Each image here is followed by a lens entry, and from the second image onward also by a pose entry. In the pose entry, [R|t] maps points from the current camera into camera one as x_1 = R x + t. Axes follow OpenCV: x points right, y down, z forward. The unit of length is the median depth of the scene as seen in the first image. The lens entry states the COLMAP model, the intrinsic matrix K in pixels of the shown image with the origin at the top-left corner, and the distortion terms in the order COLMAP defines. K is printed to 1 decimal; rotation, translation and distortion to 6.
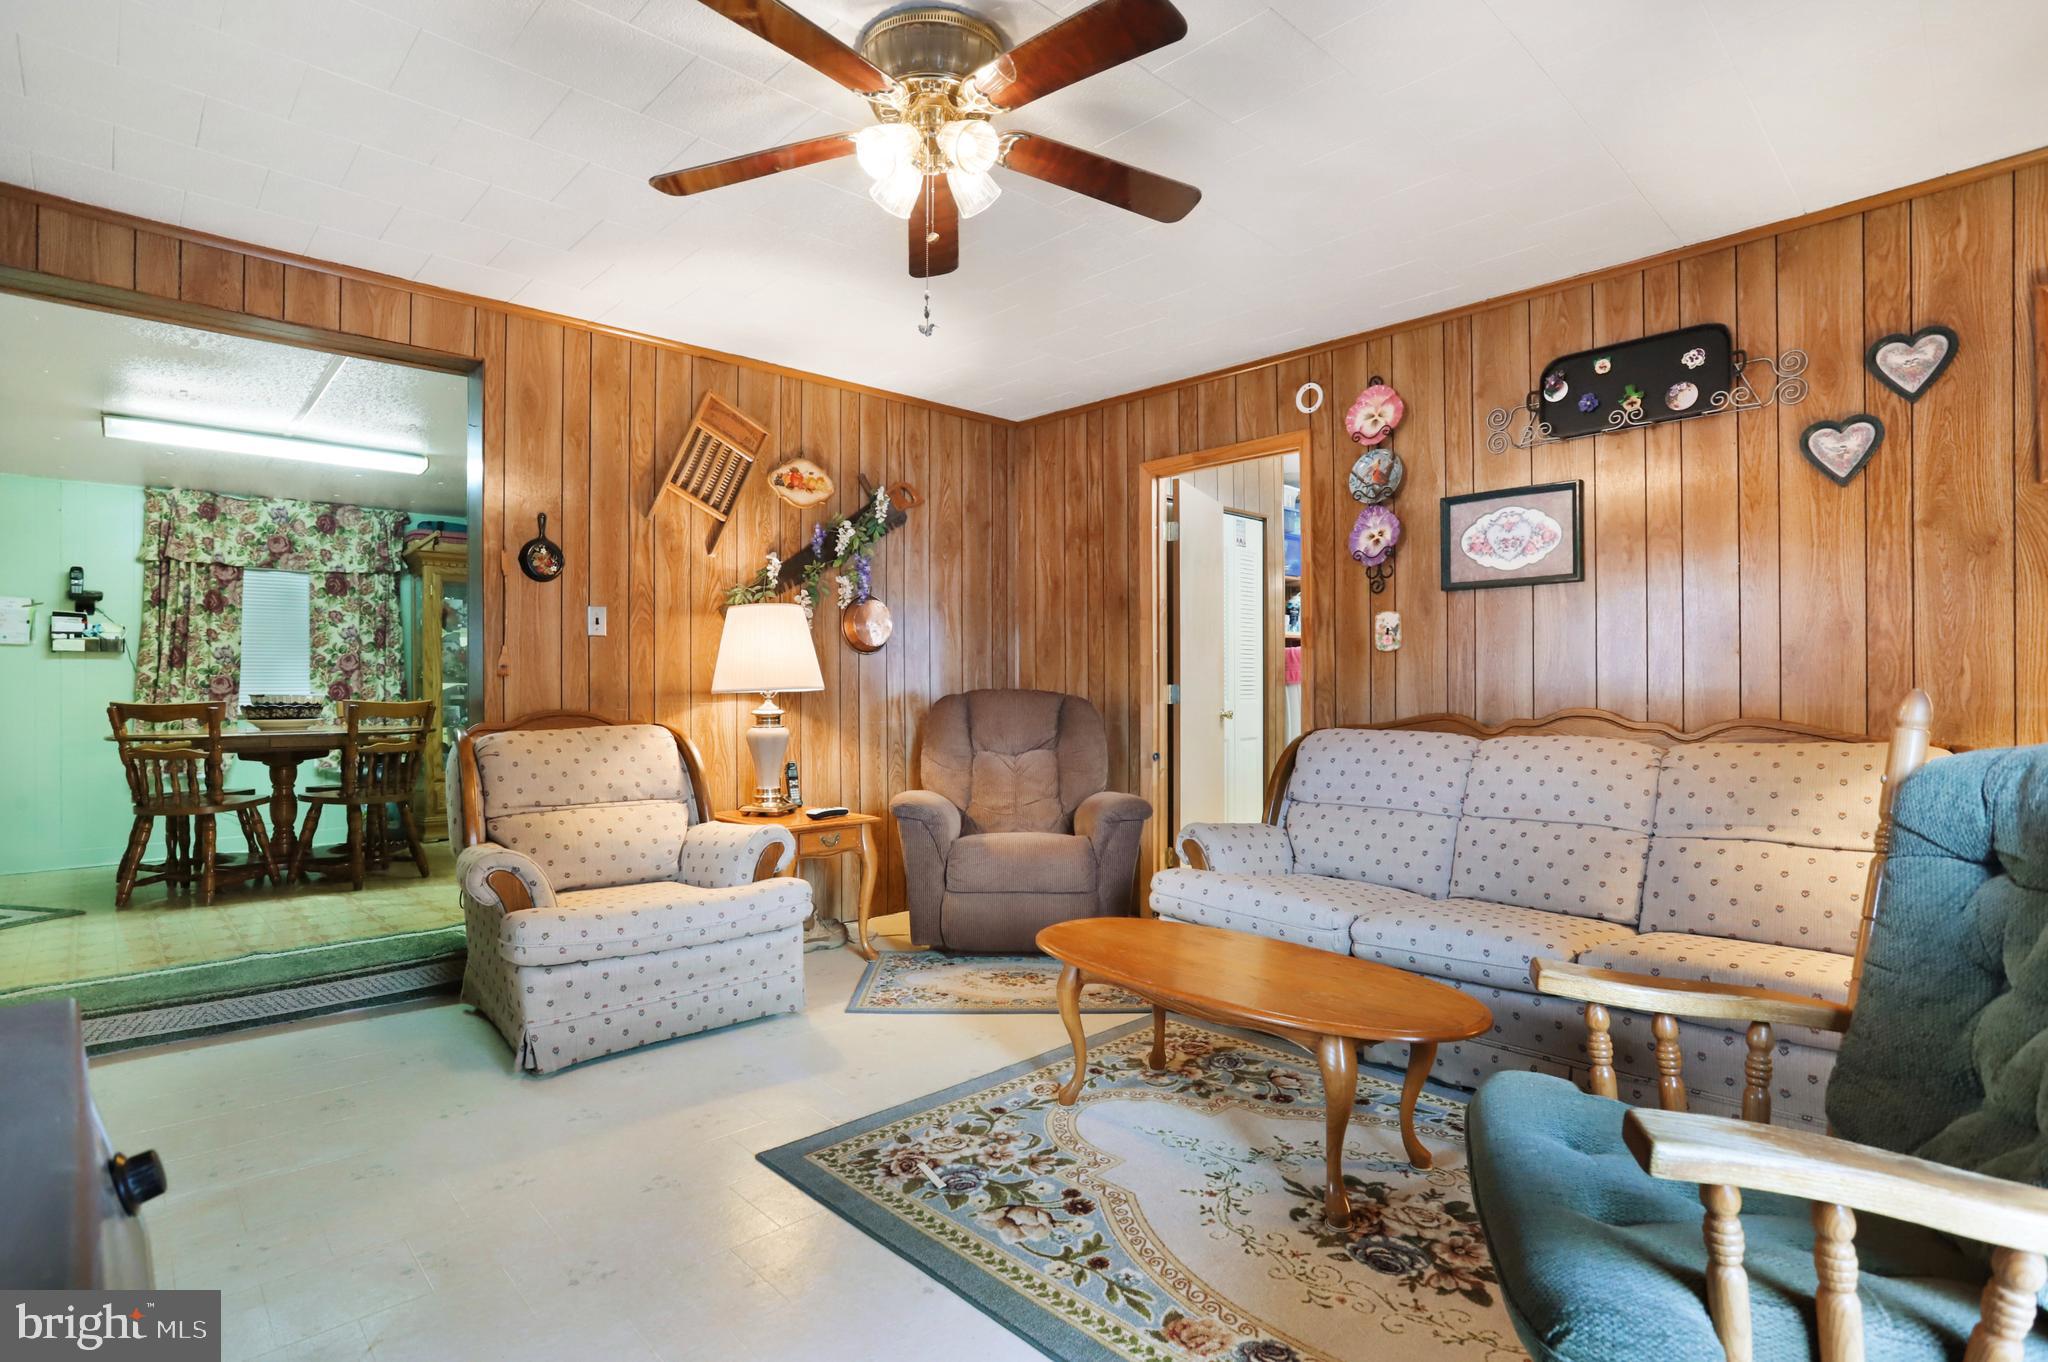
lens RADIAL K [[1004.1, 0, 1048.3], [0, 1004.1, 673.5], [0, 0, 1]] dist [-0.037078, 0.008927]
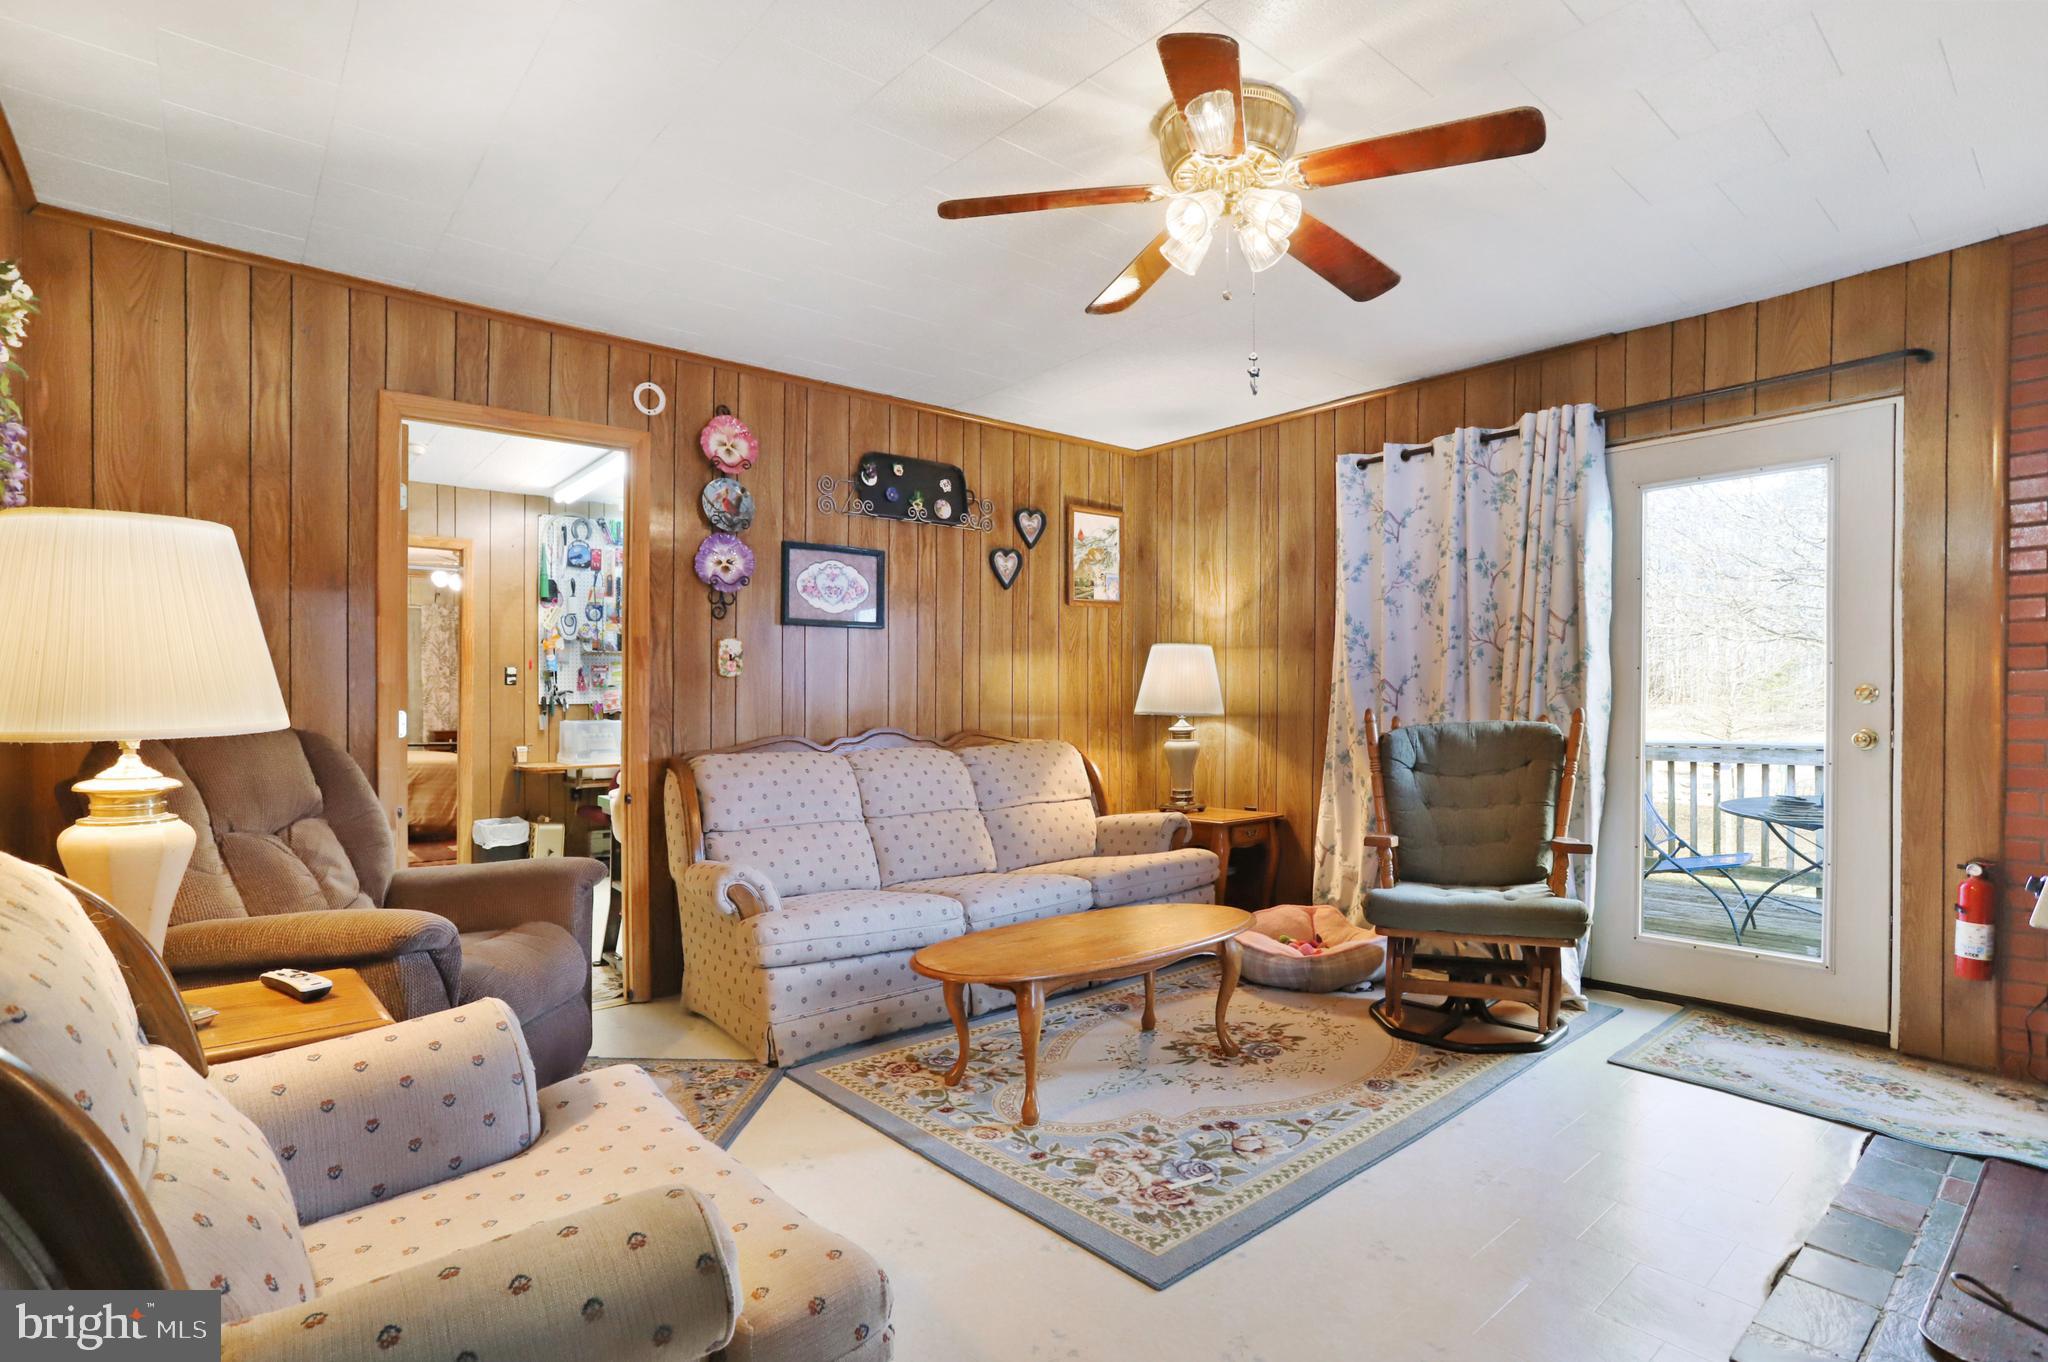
lens RADIAL K [[1004.1, 0, 1027.0], [0, 1004.1, 692.1], [0, 0, 1]] dist [-0.037078, 0.008927]
pose [[0.068862, 0.008374, 0.997591, -0.838791], [-0.006286, 0.999949, -0.007960, -0.000109], [-0.997606, -0.005723, 0.068911, 0.786278]]
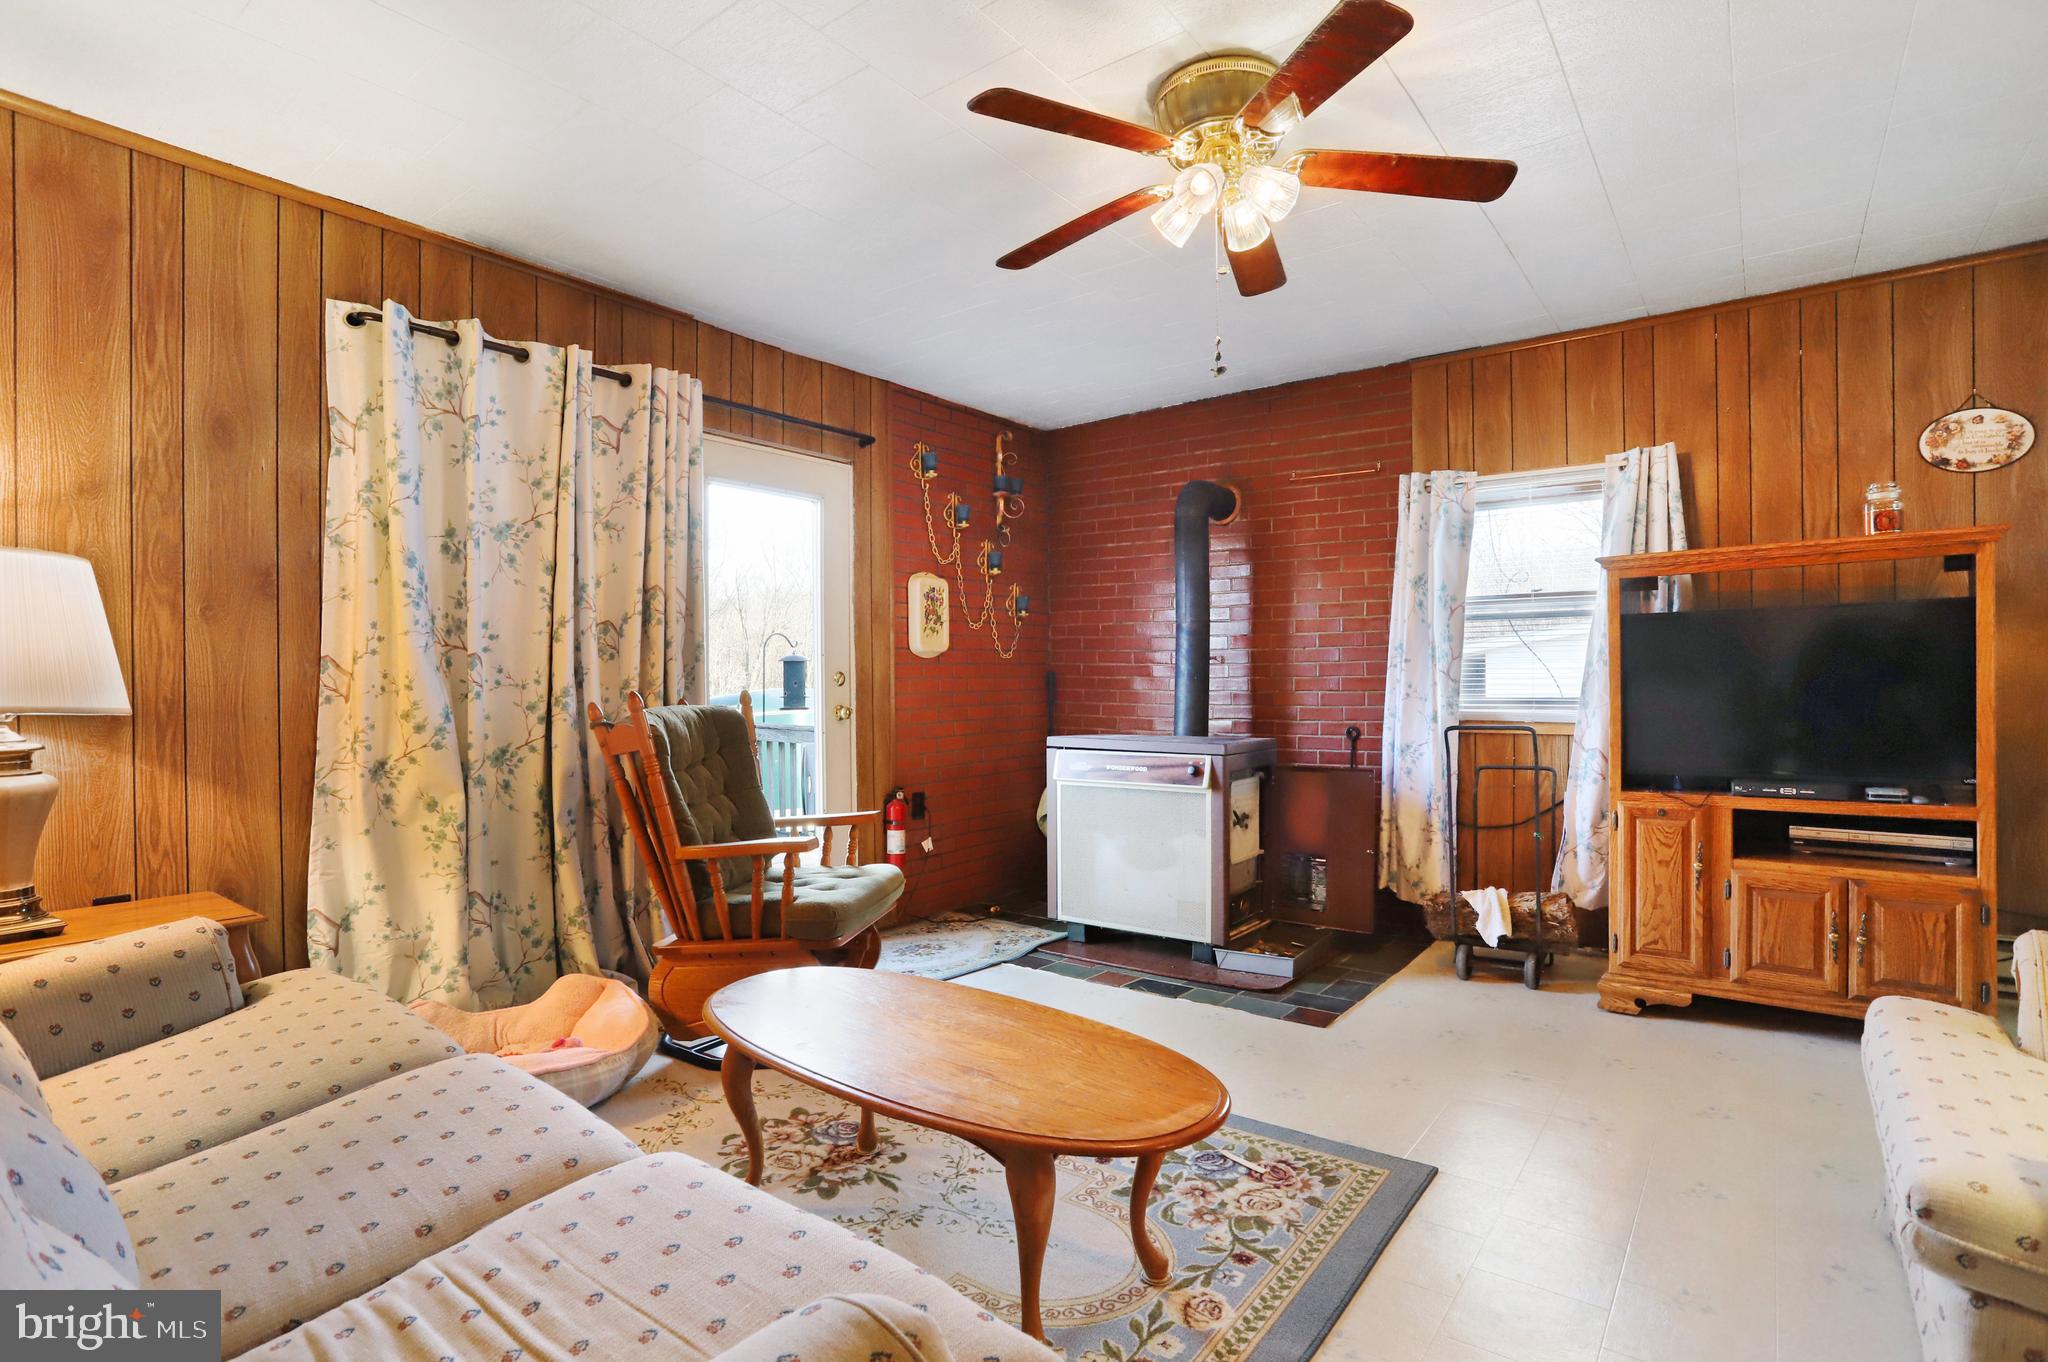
lens RADIAL K [[1004.1, 0, 1031.4], [0, 1004.1, 700.3], [0, 0, 1]] dist [-0.037078, 0.008927]
pose [[-0.990358, 0.011328, -0.138067, 0.167529], [0.011079, 0.999935, 0.002574, 0.017217], [0.138088, 0.001019, -0.990419, 1.416214]]
